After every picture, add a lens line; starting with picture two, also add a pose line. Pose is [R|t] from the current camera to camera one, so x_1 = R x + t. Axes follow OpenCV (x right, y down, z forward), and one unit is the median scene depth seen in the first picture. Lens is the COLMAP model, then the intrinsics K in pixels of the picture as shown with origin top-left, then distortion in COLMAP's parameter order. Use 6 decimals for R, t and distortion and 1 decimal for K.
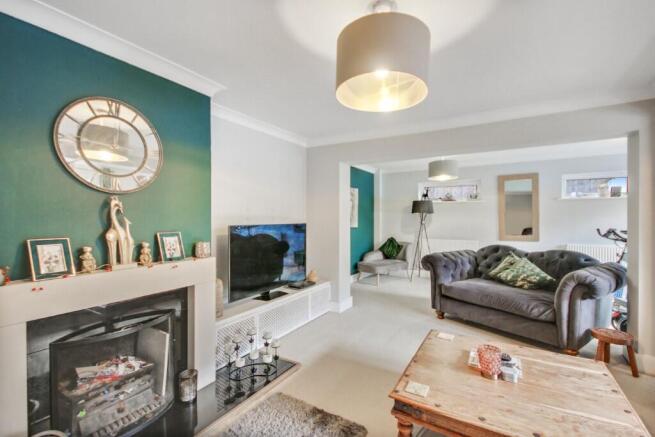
lens RADIAL K [[304.5, 0, 336.5], [0, 304.5, 219.1], [0, 0, 1]] dist [0.023473, -0.002586]
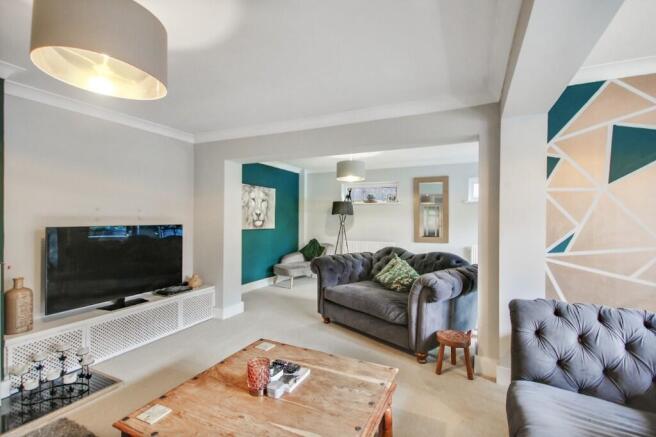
lens RADIAL K [[305.0, 0, 339.1], [0, 305.0, 217.7], [0, 0, 1]] dist [0.023473, -0.002586]
pose [[0.996517, 0.007194, 0.083083, 0.305958], [-0.006635, 0.999953, -0.007005, -0.002869], [-0.083129, 0.006429, 0.996518, 0.027763]]
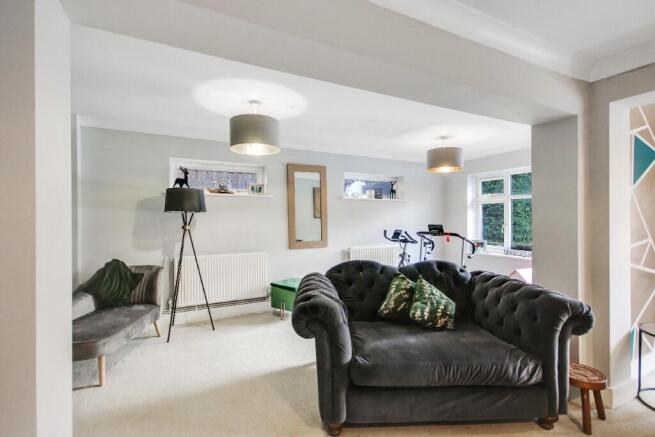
lens RADIAL K [[304.5, 0, 326.3], [0, 304.5, 217.3], [0, 0, 1]] dist [0.023473, -0.002586]
pose [[0.561200, 0.003621, 0.827673, -0.063643], [0.003441, 0.999972, -0.006709, -0.005686], [-0.827673, 0.006613, 0.561171, 0.761645]]
